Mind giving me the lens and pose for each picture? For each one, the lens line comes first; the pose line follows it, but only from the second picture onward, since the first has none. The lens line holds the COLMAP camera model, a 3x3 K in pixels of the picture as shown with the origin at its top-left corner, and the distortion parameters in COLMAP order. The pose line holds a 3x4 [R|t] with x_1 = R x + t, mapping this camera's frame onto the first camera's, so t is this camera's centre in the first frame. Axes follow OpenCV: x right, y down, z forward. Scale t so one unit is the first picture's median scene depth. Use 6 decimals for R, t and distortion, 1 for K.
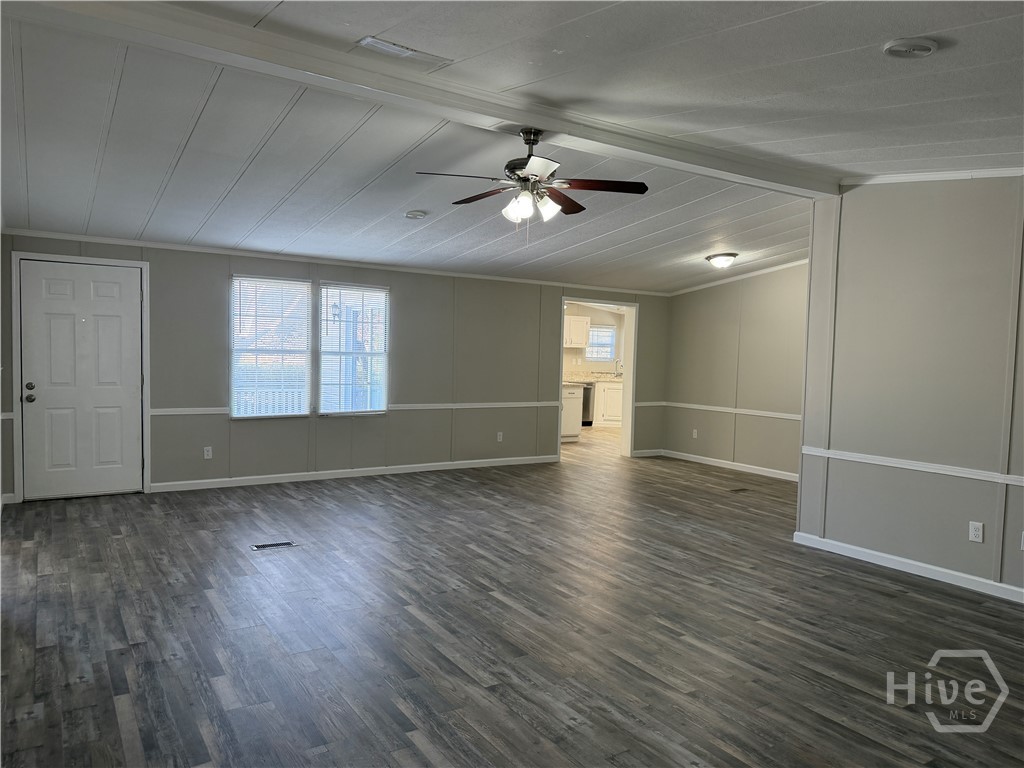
lens RADIAL K [[726.9, 0, 512.0], [0, 726.9, 384.0], [0, 0, 1]] dist [0.099762, -0.144877]
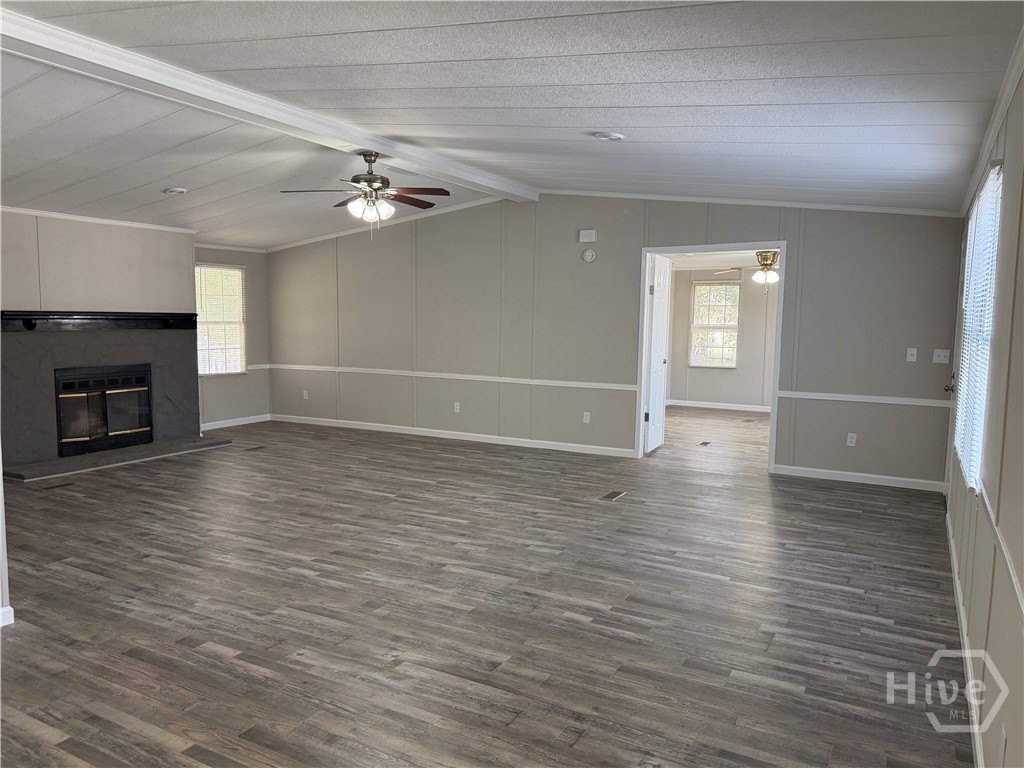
lens RADIAL K [[719.9, 0, 516.7], [0, 719.9, 383.9], [0, 0, 1]] dist [0.073704, -0.115067]
pose [[-0.880516, 0.004597, -0.473993, 0.373822], [-0.059762, 0.990897, 0.120628, -0.086752], [0.470233, 0.134542, -0.872227, 2.063254]]
